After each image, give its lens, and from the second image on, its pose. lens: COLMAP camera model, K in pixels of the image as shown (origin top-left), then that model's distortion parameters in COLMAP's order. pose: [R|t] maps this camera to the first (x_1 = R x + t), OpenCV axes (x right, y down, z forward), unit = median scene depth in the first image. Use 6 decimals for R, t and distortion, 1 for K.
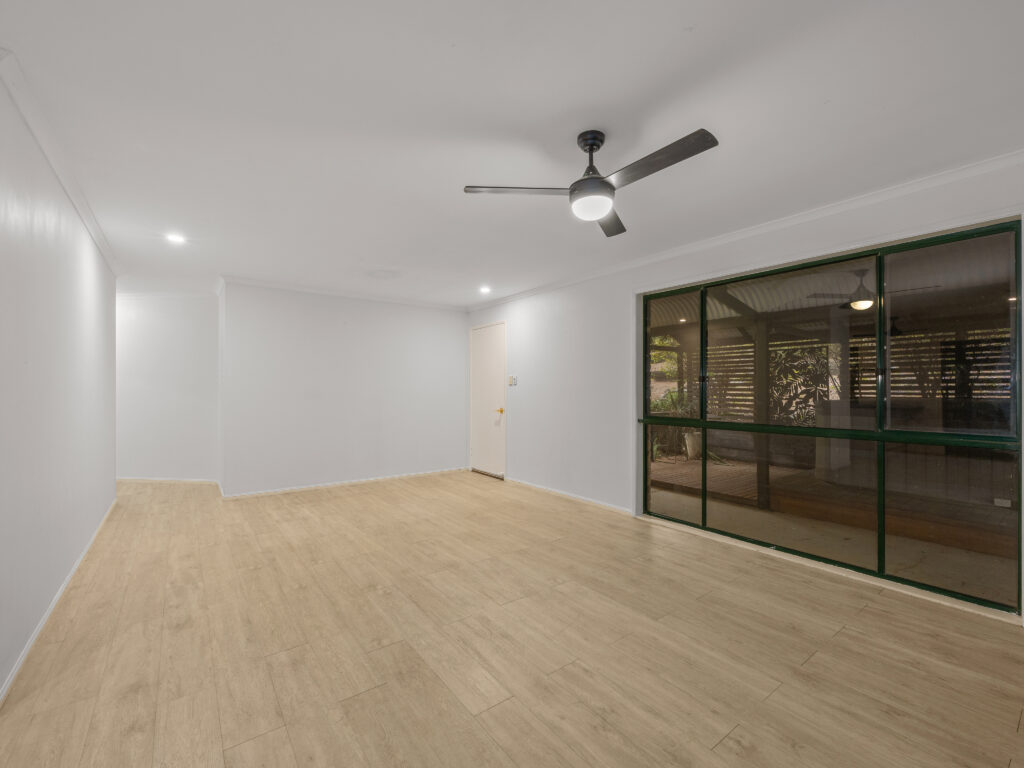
lens RADIAL K [[439.8, 0, 517.2], [0, 439.8, 387.1], [0, 0, 1]] dist [0.000724, 0.000120]
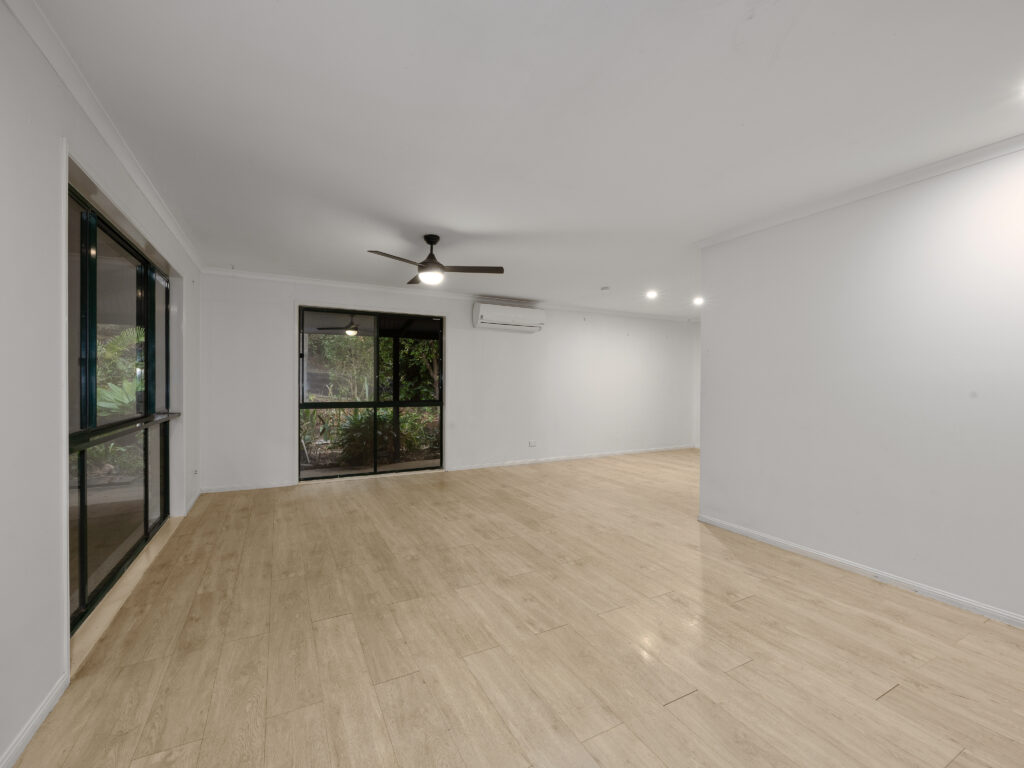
lens RADIAL K [[439.8, 0, 517.2], [0, 439.8, 387.1], [0, 0, 1]] dist [0.000724, 0.000120]
pose [[-0.987520, -0.006069, 0.157375, -0.336256], [-0.005365, 0.999974, 0.004893, 0.012449], [-0.157400, 0.003988, -0.987527, 2.027617]]
